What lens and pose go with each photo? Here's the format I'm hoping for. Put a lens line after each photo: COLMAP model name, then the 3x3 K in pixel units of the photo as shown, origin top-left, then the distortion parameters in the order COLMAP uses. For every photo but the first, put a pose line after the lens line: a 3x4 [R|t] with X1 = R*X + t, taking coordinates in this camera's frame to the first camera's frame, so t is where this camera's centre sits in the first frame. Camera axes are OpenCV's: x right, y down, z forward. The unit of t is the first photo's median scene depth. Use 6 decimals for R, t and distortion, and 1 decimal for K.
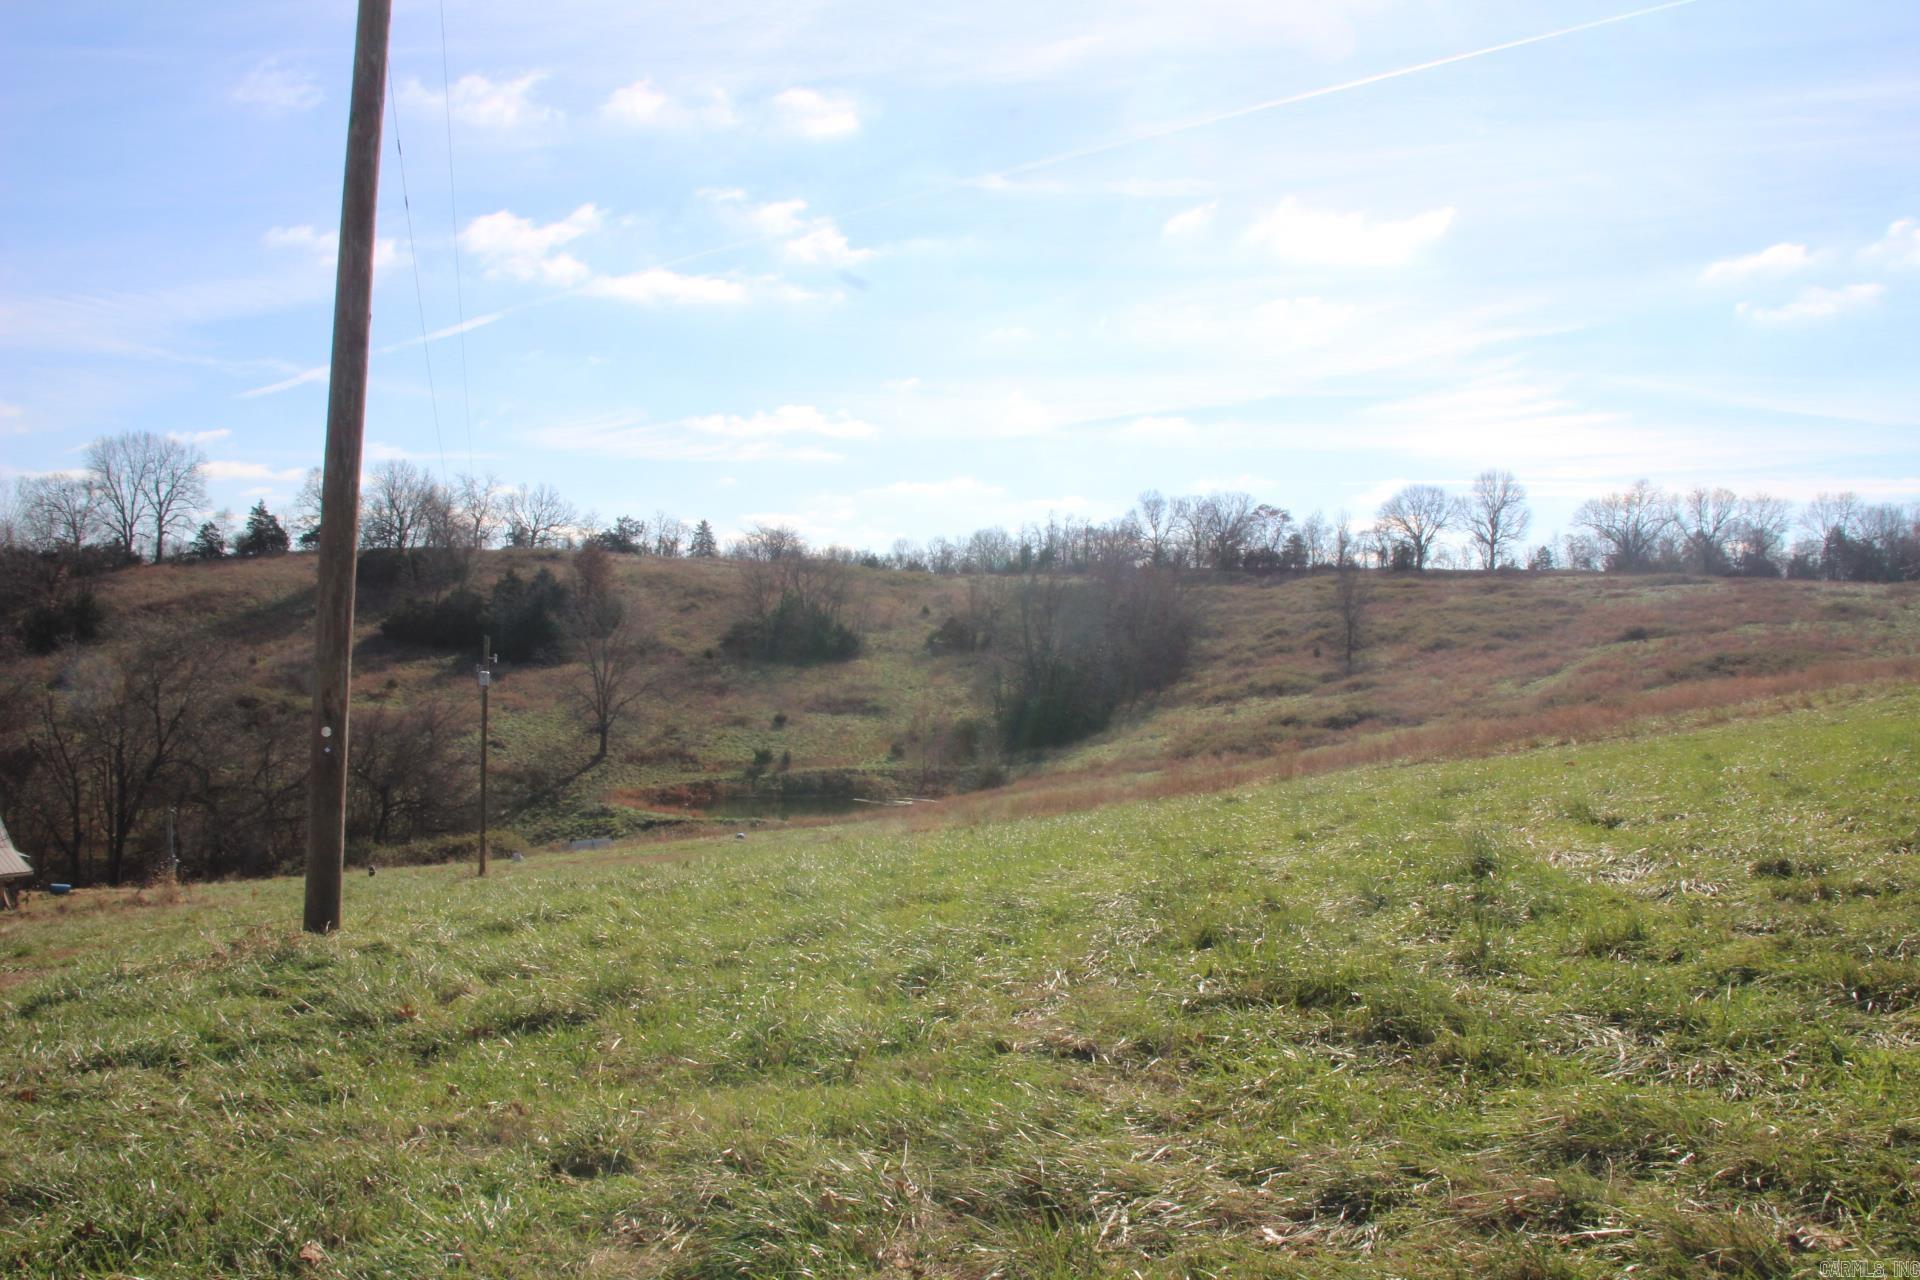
lens RADIAL K [[1582.3, 0, 953.4], [0, 1582.3, 638.9], [0, 0, 1]] dist [-0.163869, 0.121378]
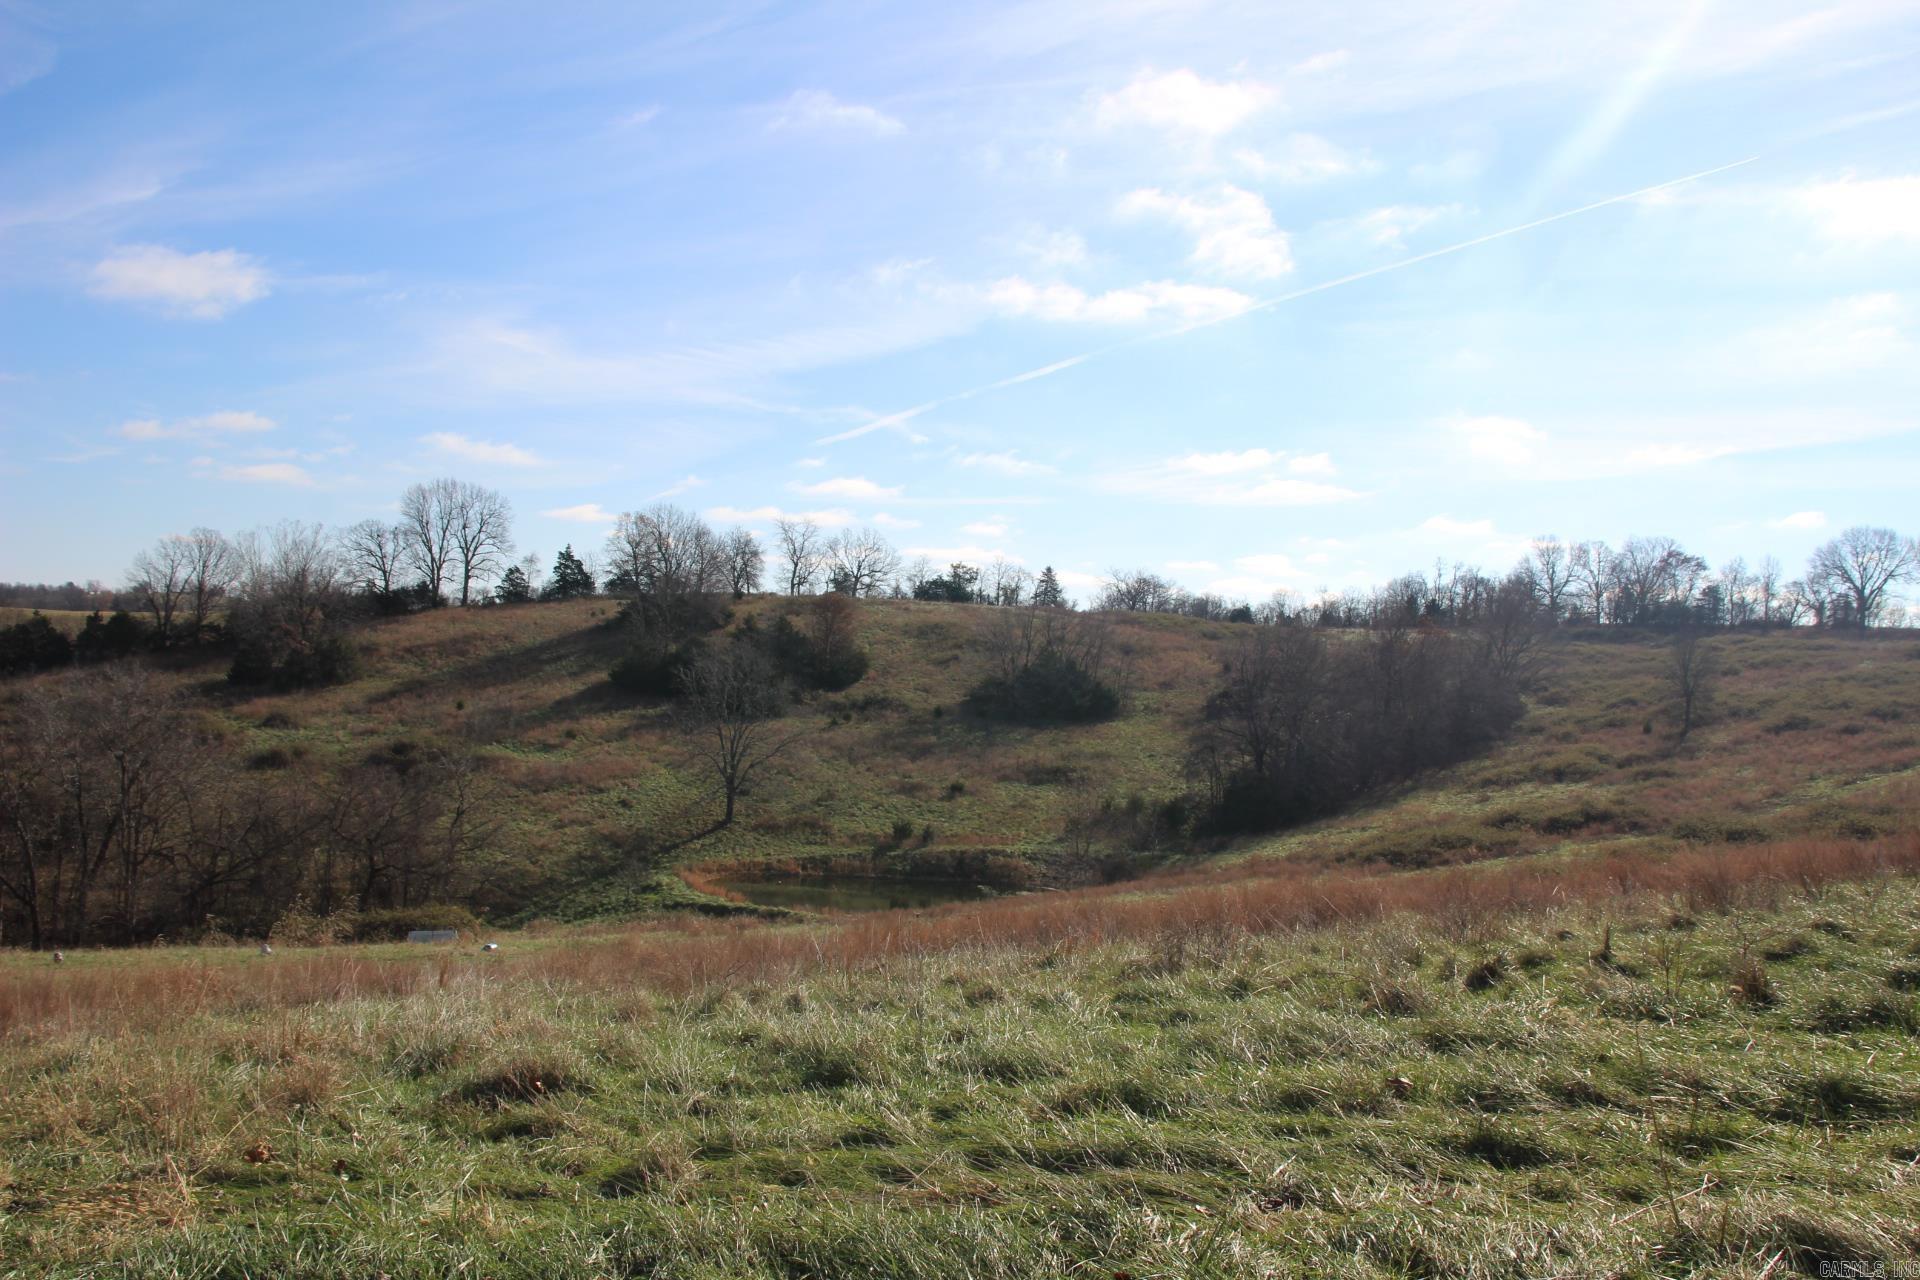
lens RADIAL K [[1582.3, 0, 953.4], [0, 1582.3, 638.9], [0, 0, 1]] dist [-0.163869, 0.121378]
pose [[0.949401, 0.014880, -0.313714, 0.125369], [-0.024018, 0.999392, -0.025282, -0.008534], [0.313147, 0.031537, 0.949181, 0.101973]]
